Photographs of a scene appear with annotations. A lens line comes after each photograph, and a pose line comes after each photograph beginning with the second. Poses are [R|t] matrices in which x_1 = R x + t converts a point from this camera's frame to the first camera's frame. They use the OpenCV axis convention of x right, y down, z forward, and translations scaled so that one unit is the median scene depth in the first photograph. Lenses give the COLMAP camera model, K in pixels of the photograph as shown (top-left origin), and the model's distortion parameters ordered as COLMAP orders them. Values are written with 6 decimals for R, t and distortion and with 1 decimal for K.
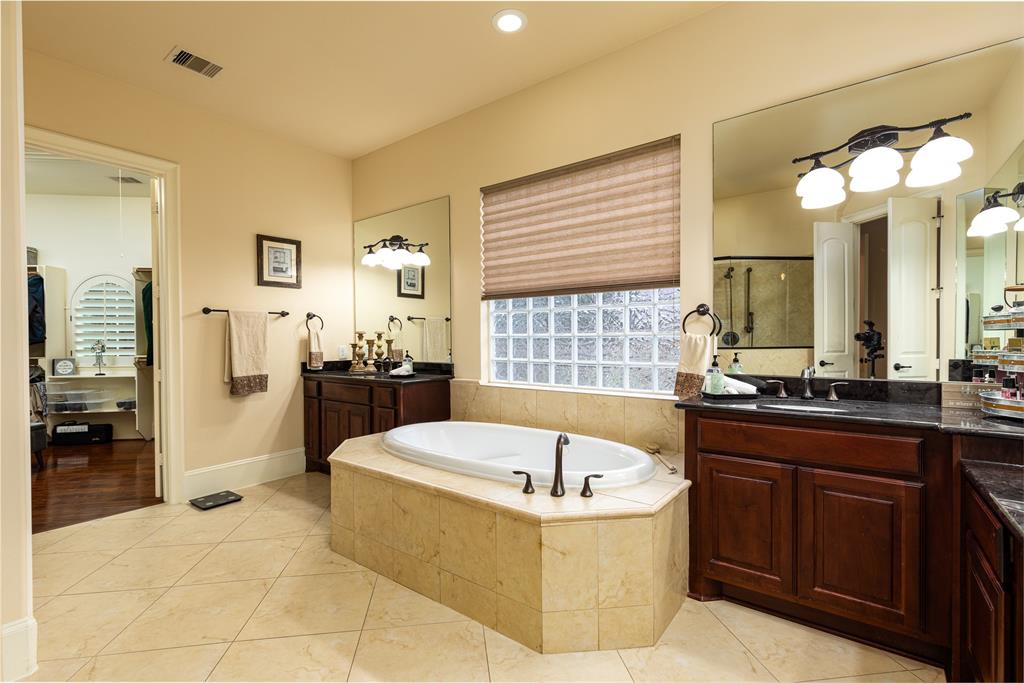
lens RADIAL K [[458.7, 0, 512.0], [0, 458.7, 341.5], [0, 0, 1]] dist [-0.000024, -0.000012]
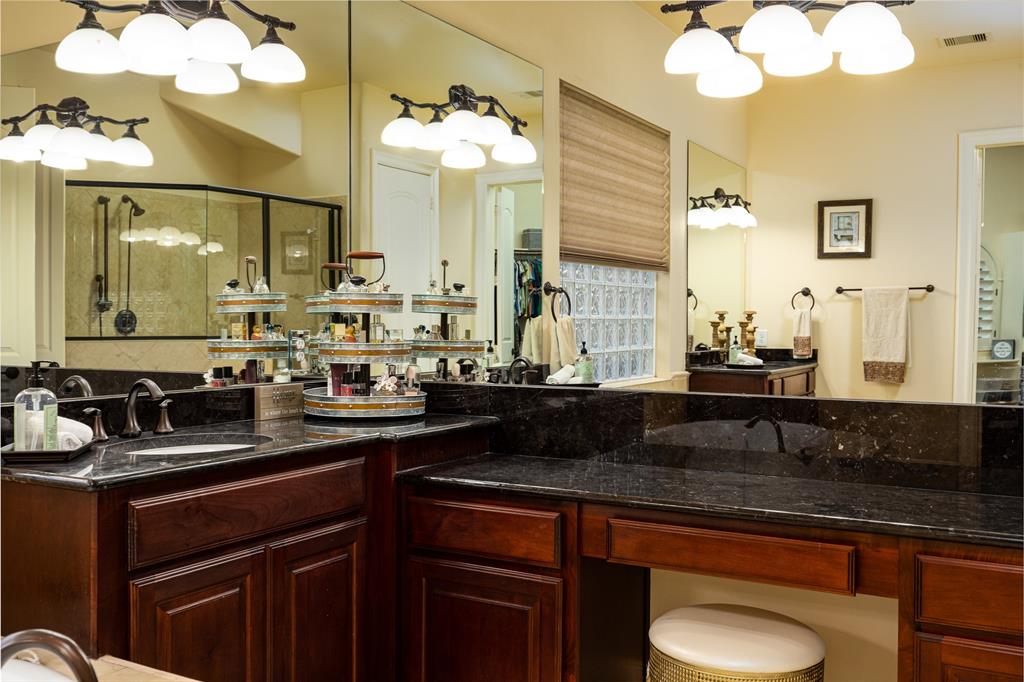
lens RADIAL K [[963.7, 0, 512.0], [0, 963.7, 341.0], [0, 0, 1]] dist [-0.004037, -0.002329]
pose [[0.126354, 0.025803, -0.991650, 1.280873], [-0.016734, 0.999575, 0.023877, -0.004159], [0.991844, 0.013577, 0.126732, 0.438032]]
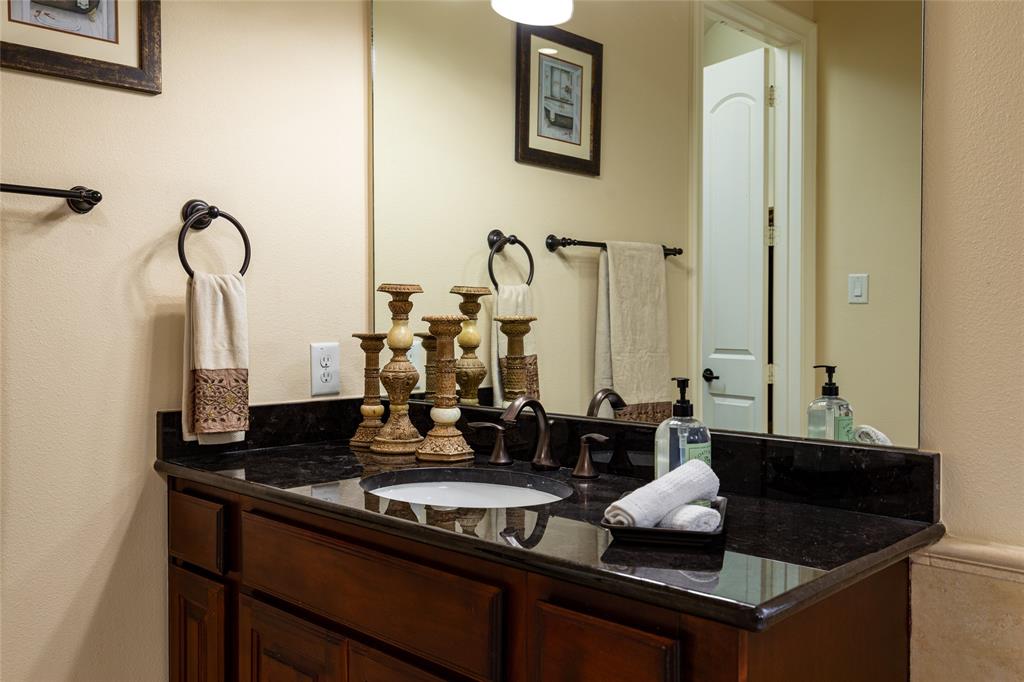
lens RADIAL K [[935.8, 0, 512.0], [0, 935.8, 341.0], [0, 0, 1]] dist [0.011579, 0.002358]
pose [[0.991148, 0.011632, -0.132254, -0.206163], [-0.009440, 0.999808, 0.017193, -0.000844], [0.132429, -0.015792, 0.991067, 0.520645]]
